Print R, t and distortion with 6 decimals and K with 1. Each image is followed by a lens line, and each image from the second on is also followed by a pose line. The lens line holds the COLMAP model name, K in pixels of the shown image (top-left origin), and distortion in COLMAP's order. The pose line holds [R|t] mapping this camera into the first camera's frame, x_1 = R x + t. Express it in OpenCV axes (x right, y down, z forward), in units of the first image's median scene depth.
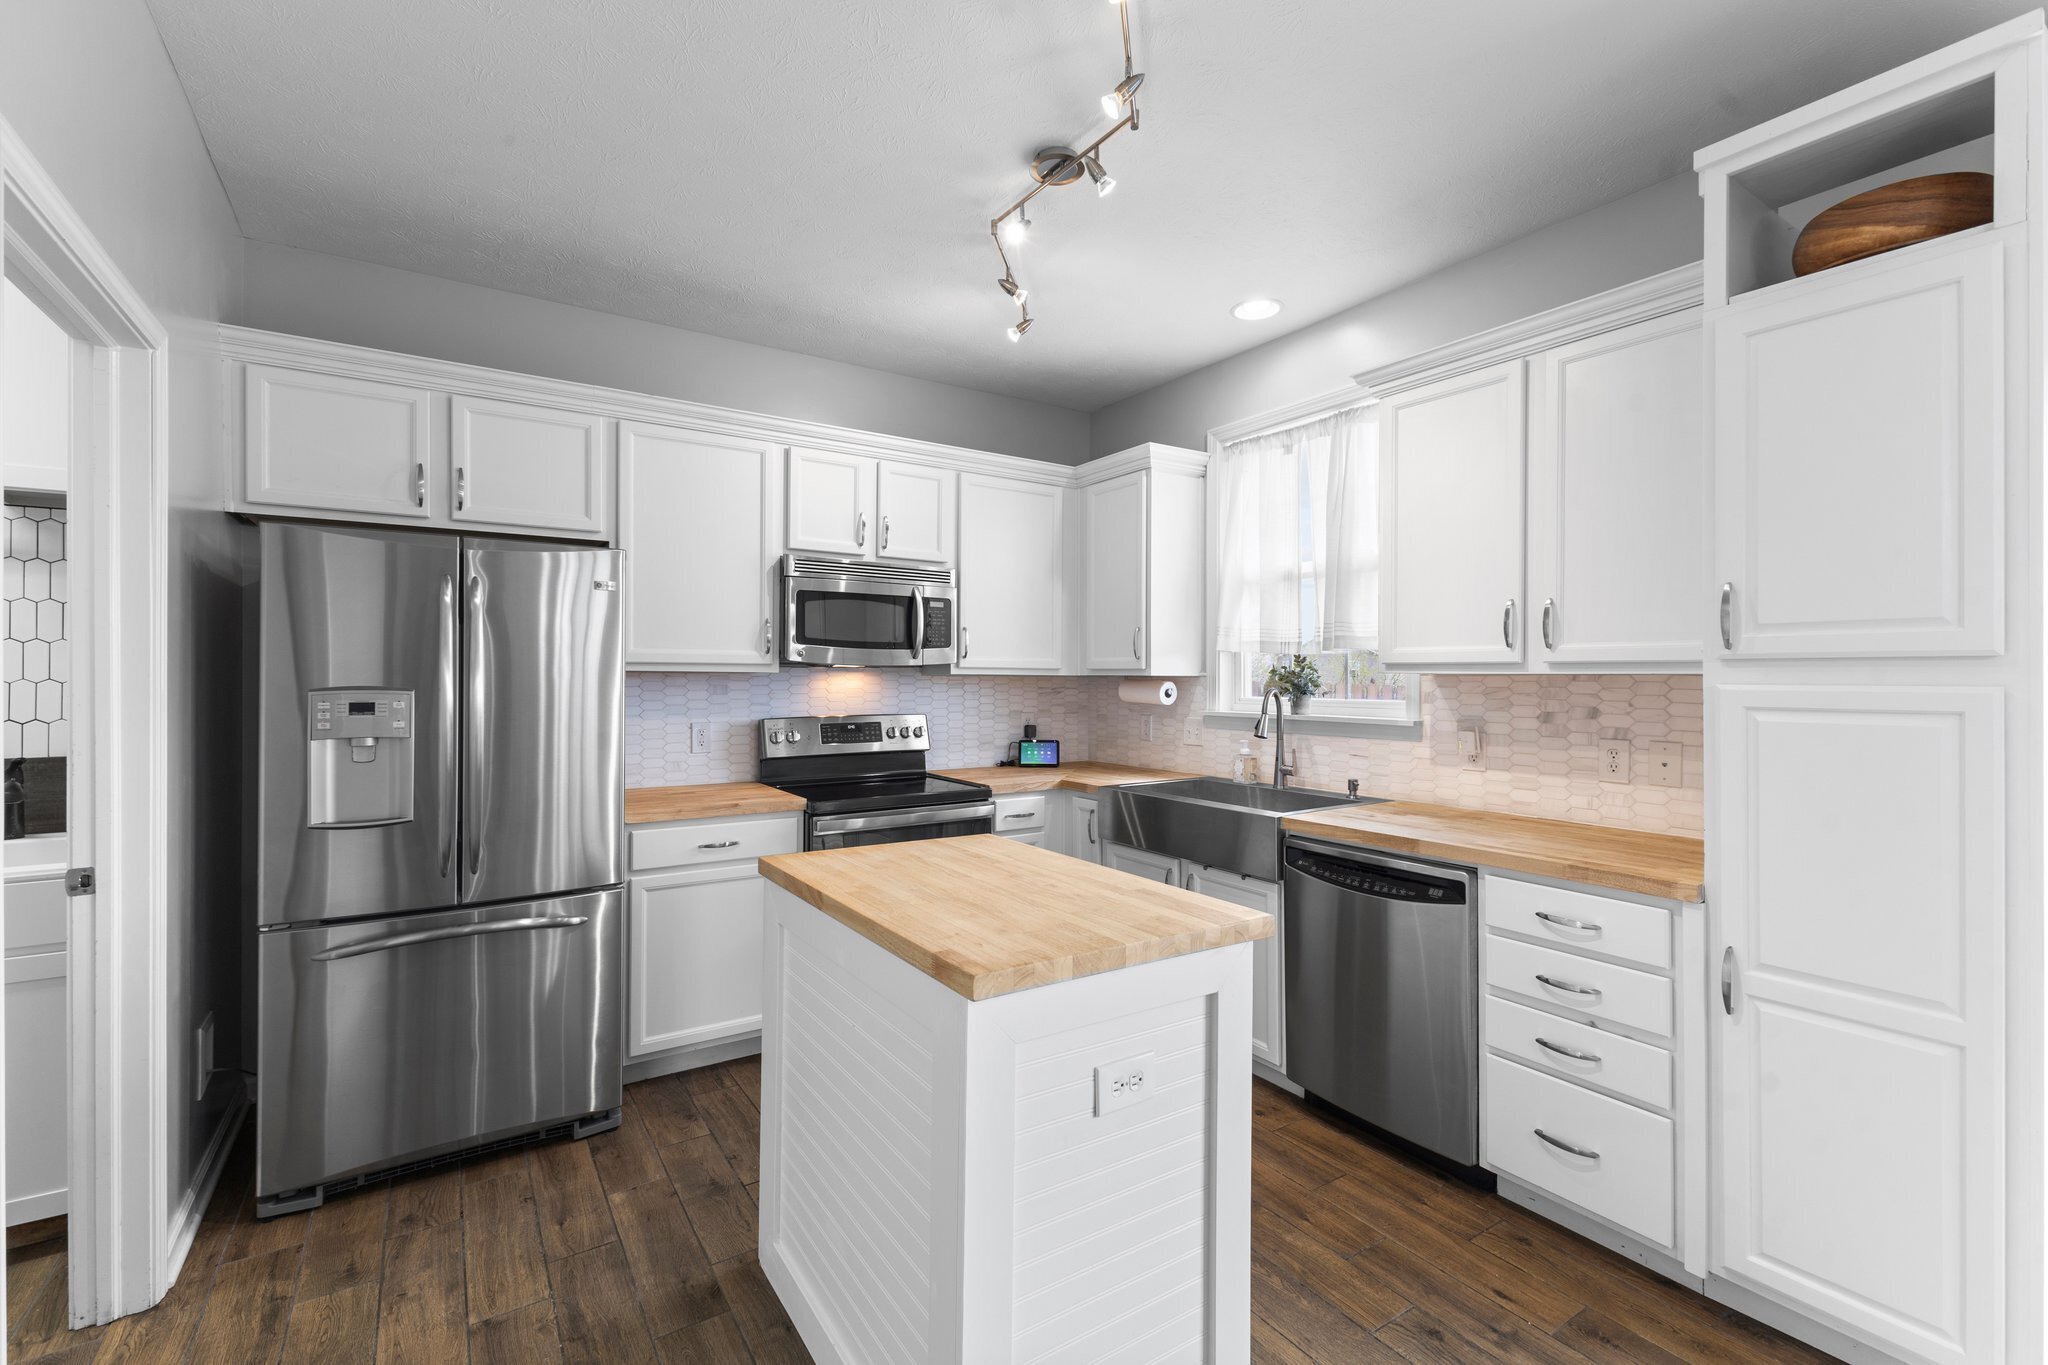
lens RADIAL K [[888.7, 0, 1023.0], [0, 888.7, 677.4], [0, 0, 1]] dist [0.016784, -0.005027]
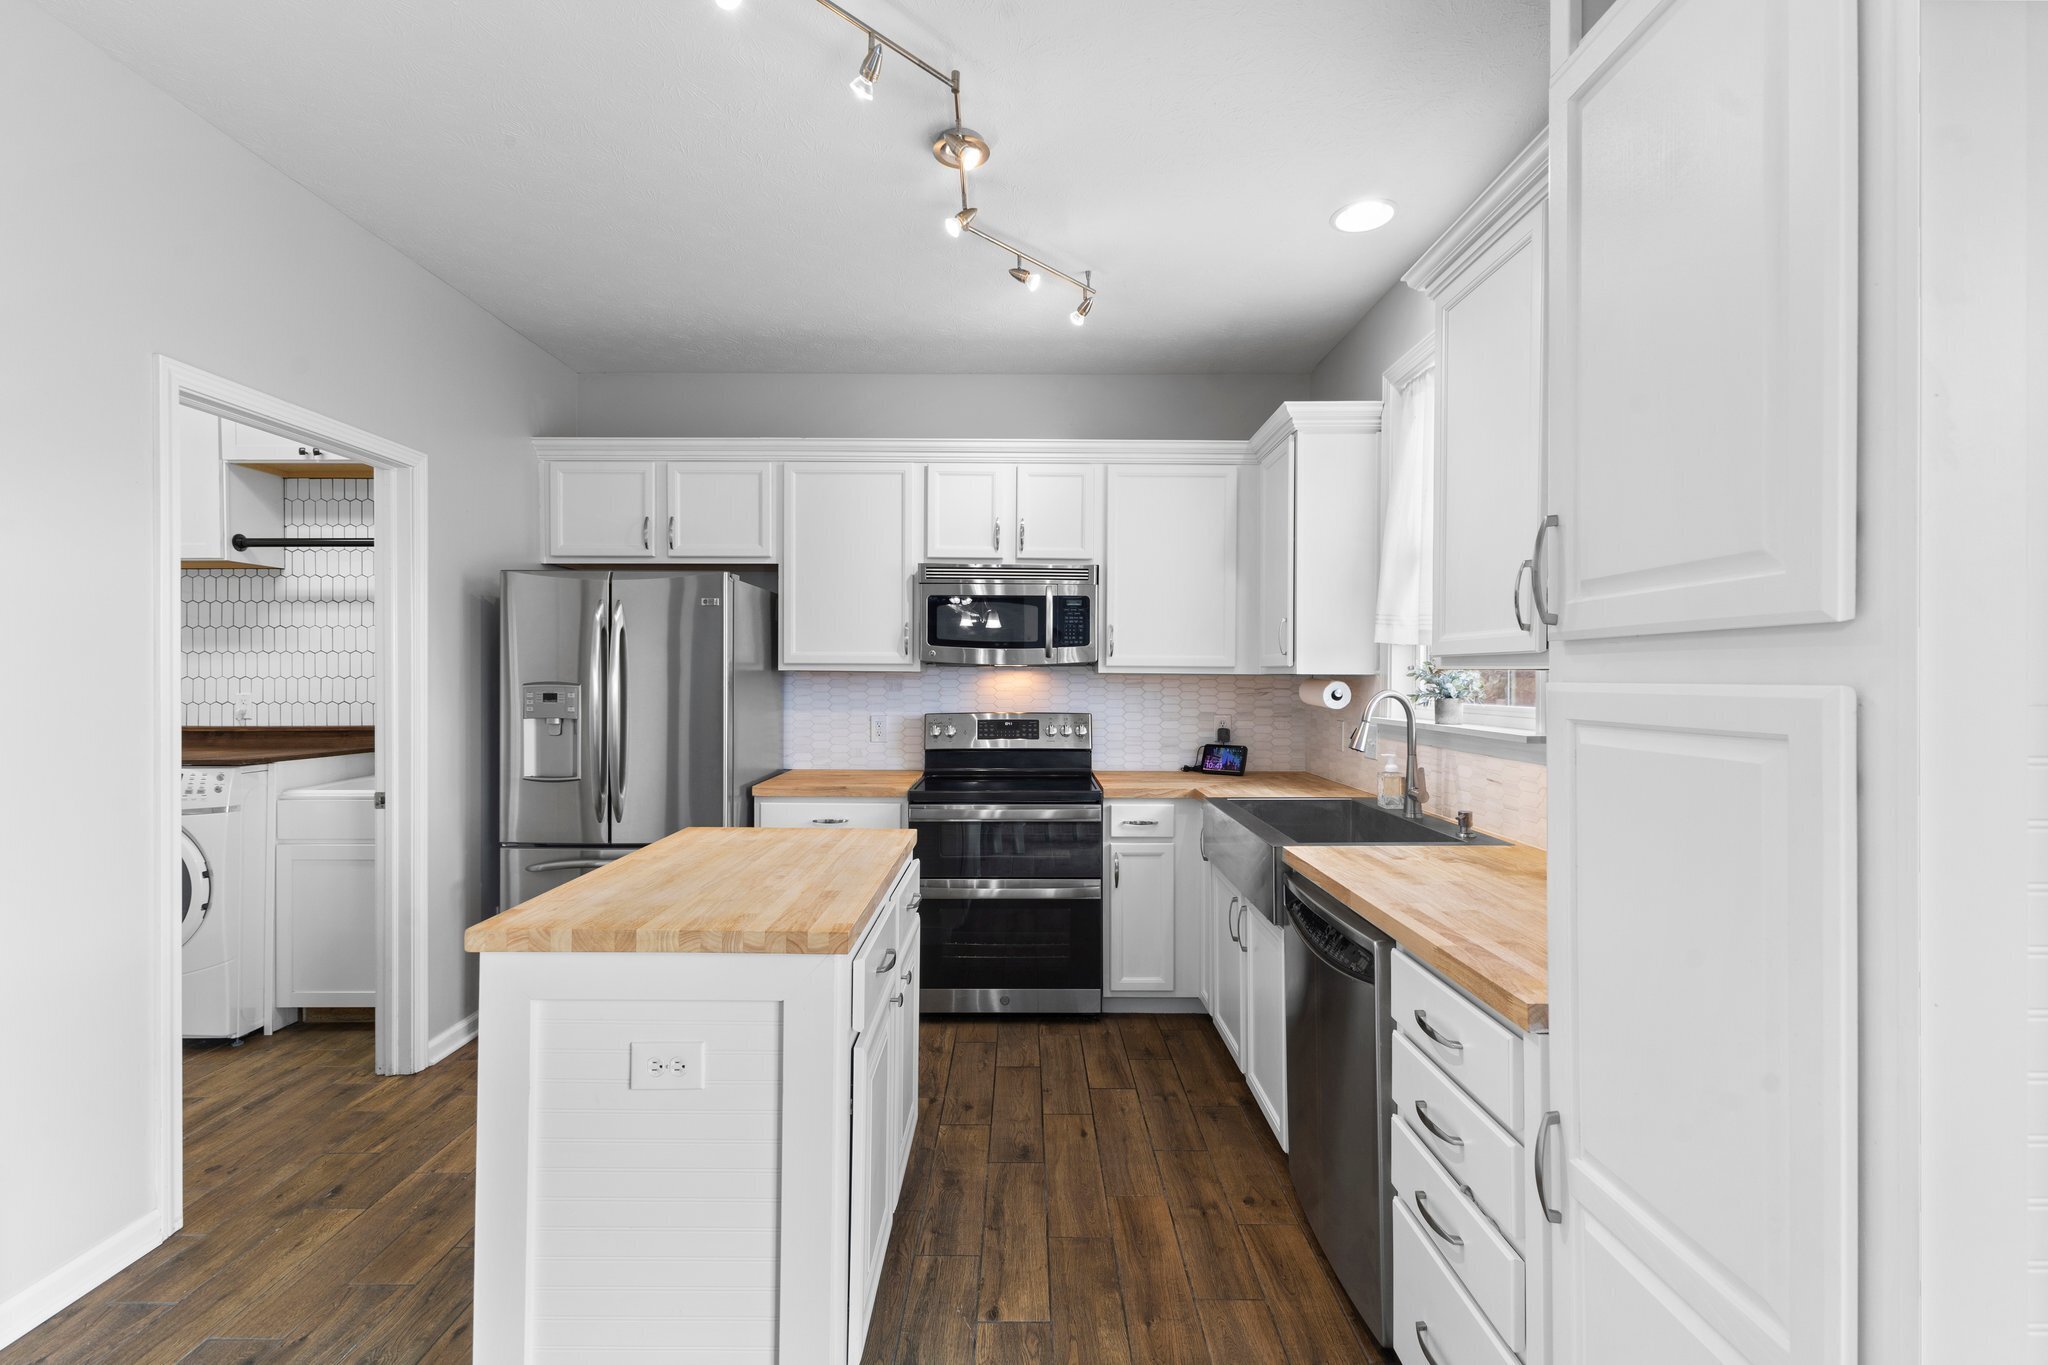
lens RADIAL K [[888.7, 0, 1026.1], [0, 888.7, 680.9], [0, 0, 1]] dist [0.016784, -0.005027]
pose [[0.835550, 0.002023, -0.549411, 0.520062], [-0.000765, 0.999997, 0.002519, 0.003707], [0.549415, -0.001684, 0.835548, 0.185215]]
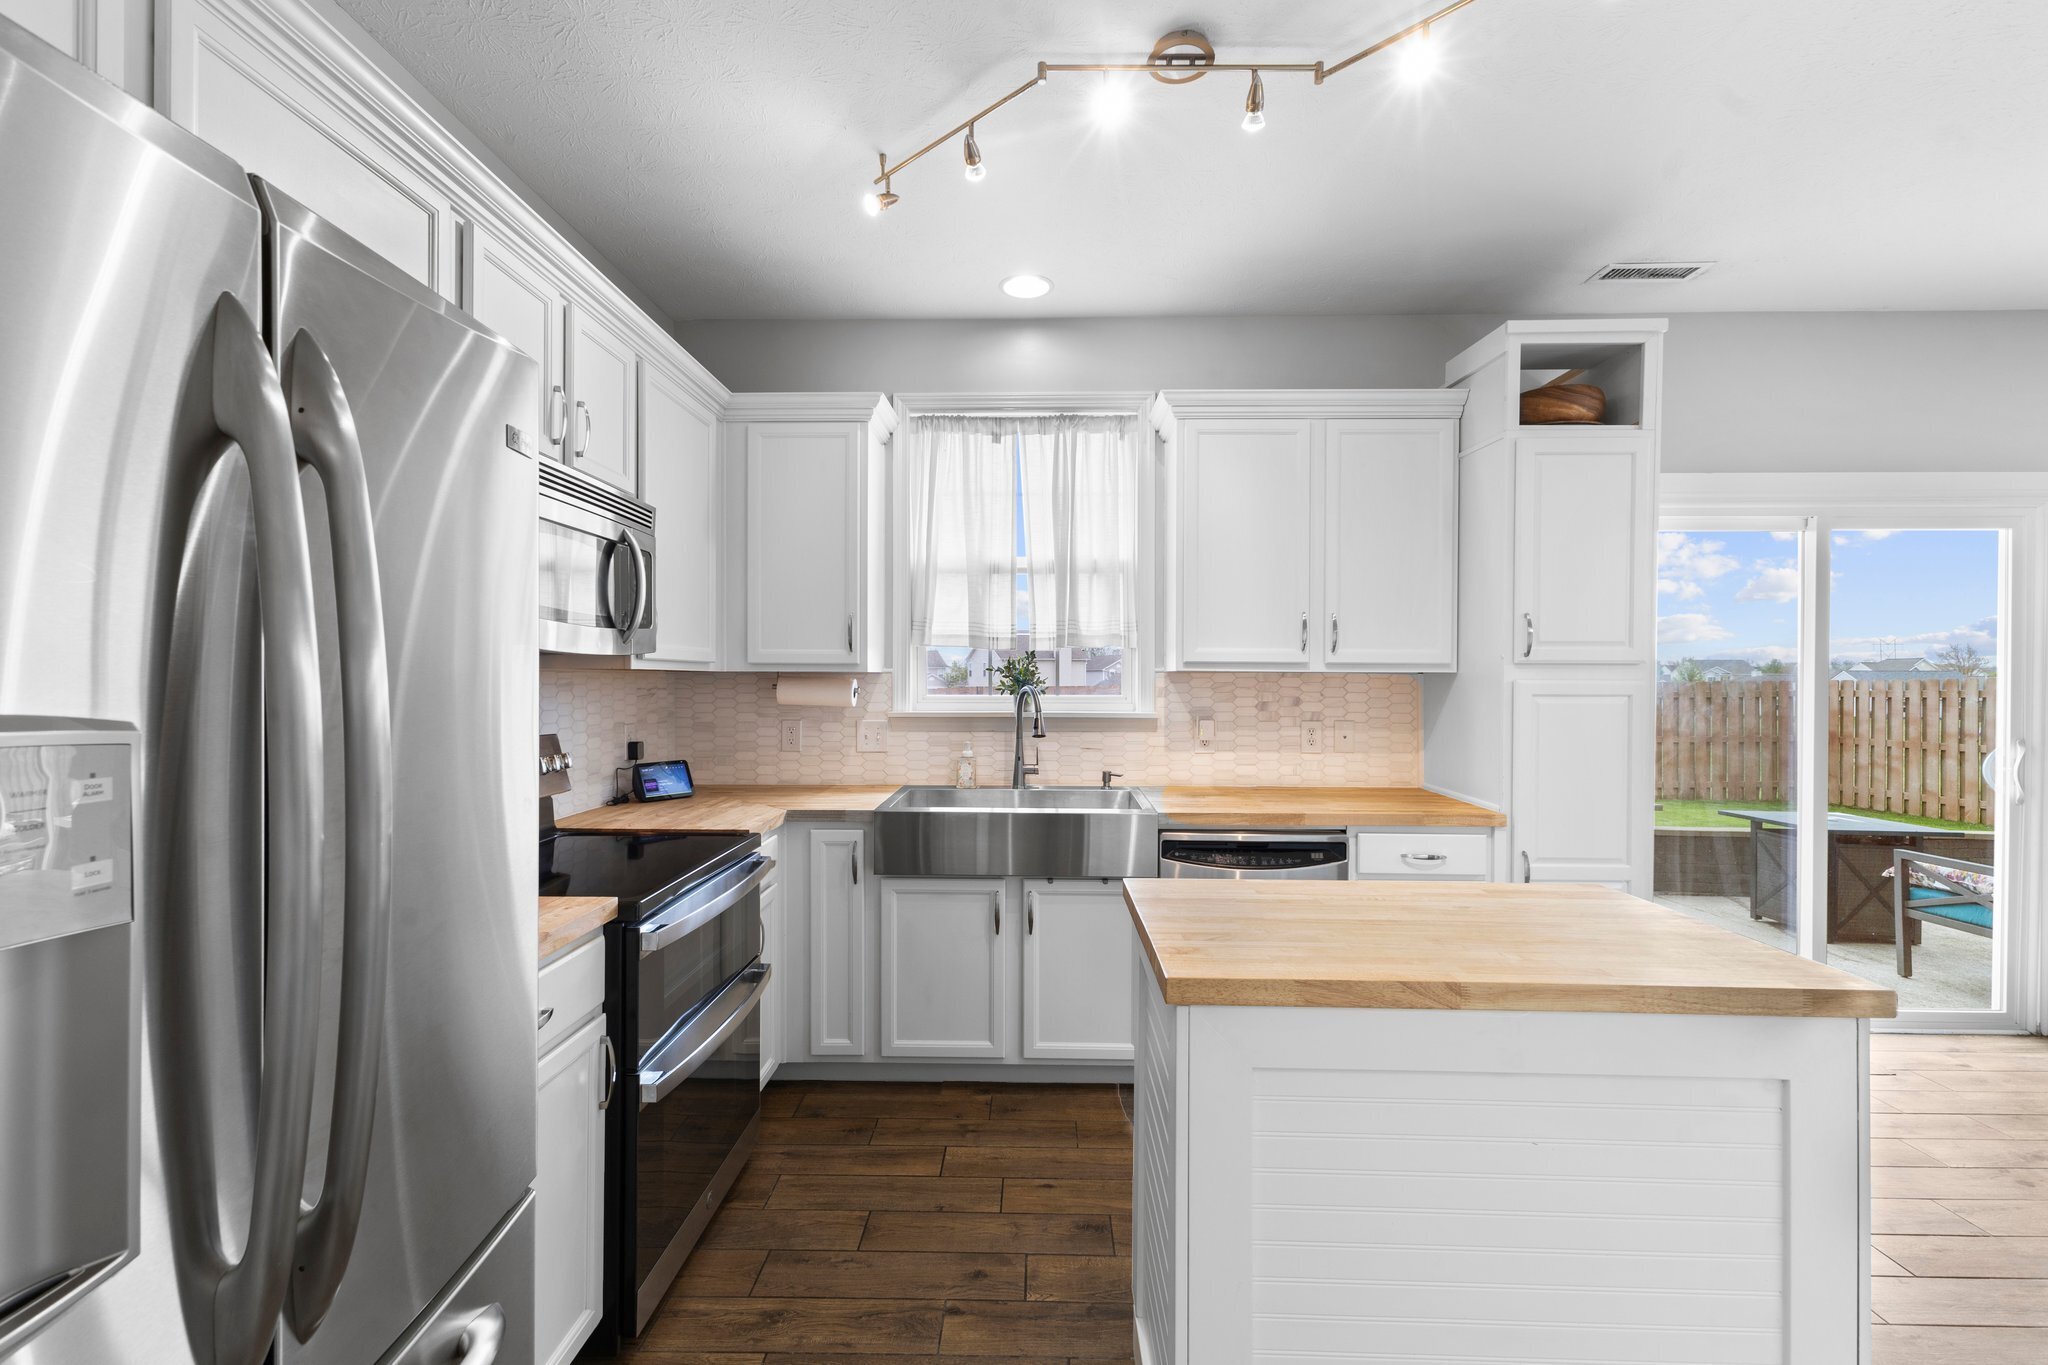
lens RADIAL K [[888.7, 0, 1023.6], [0, 888.7, 682.6], [0, 0, 1]] dist [0.016784, -0.005027]
pose [[0.568901, -0.010046, 0.822345, -0.601542], [-0.000896, 0.999917, 0.012835, -0.003989], [-0.822406, -0.008039, 0.568844, 0.530373]]
